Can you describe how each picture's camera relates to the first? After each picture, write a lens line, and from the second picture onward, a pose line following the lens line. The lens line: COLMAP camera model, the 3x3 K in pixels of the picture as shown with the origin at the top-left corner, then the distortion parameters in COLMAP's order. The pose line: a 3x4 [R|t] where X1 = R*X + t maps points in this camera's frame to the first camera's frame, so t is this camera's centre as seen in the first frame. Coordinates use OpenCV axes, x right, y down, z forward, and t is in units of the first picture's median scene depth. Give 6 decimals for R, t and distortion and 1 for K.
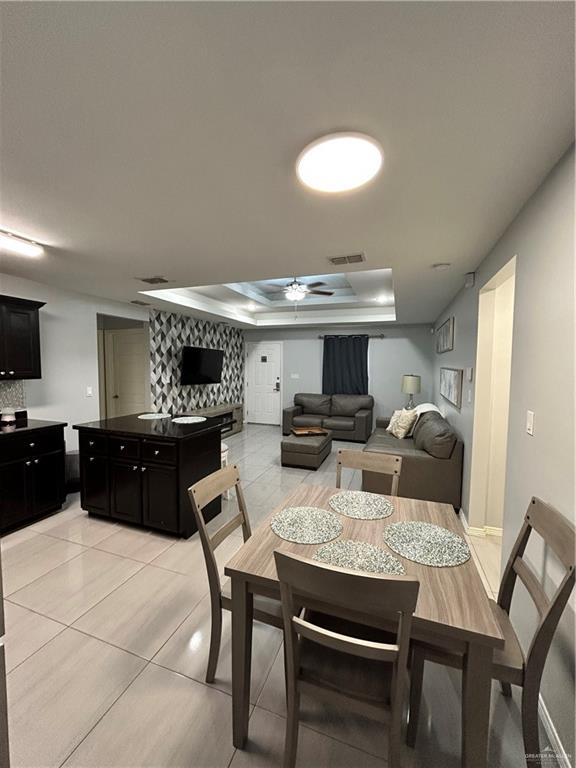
lens RADIAL K [[310.7, 0, 288.4], [0, 310.7, 384.4], [0, 0, 1]] dist [-0.001079, -0.000506]
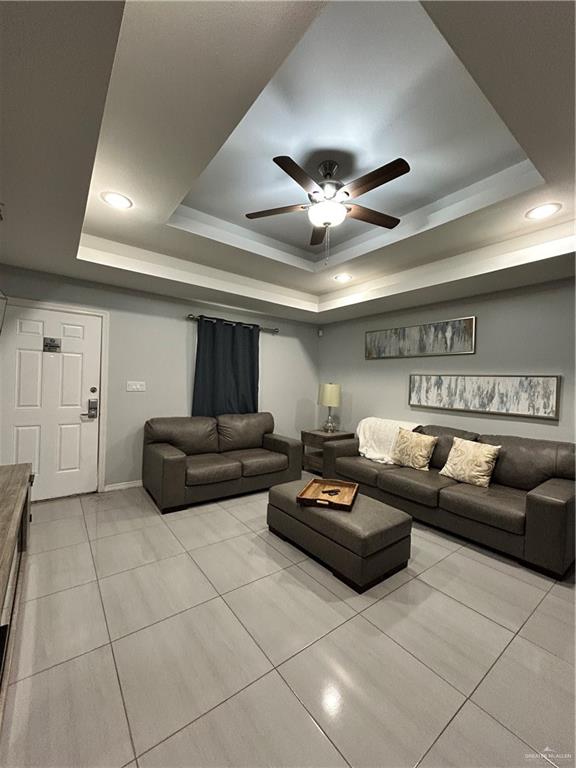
lens RADIAL K [[310.7, 0, 290.1], [0, 310.7, 383.8], [0, 0, 1]] dist [-0.001079, -0.000506]
pose [[0.536098, 0.007814, 0.844120, -0.295031], [0.025599, 0.999347, -0.025509, -0.010898], [-0.843768, 0.035284, 0.535547, 0.567205]]
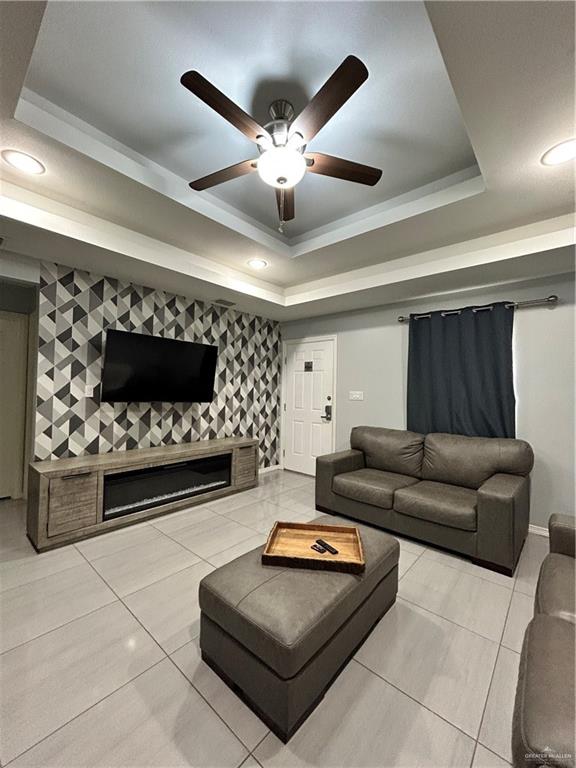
lens RADIAL K [[310.7, 0, 287.0], [0, 310.7, 384.1], [0, 0, 1]] dist [-0.001079, -0.000506]
pose [[0.931350, 0.003797, -0.364106, 0.117841], [-0.034773, 0.996303, -0.078557, 0.002803], [0.362462, 0.085825, 0.928039, 0.477503]]
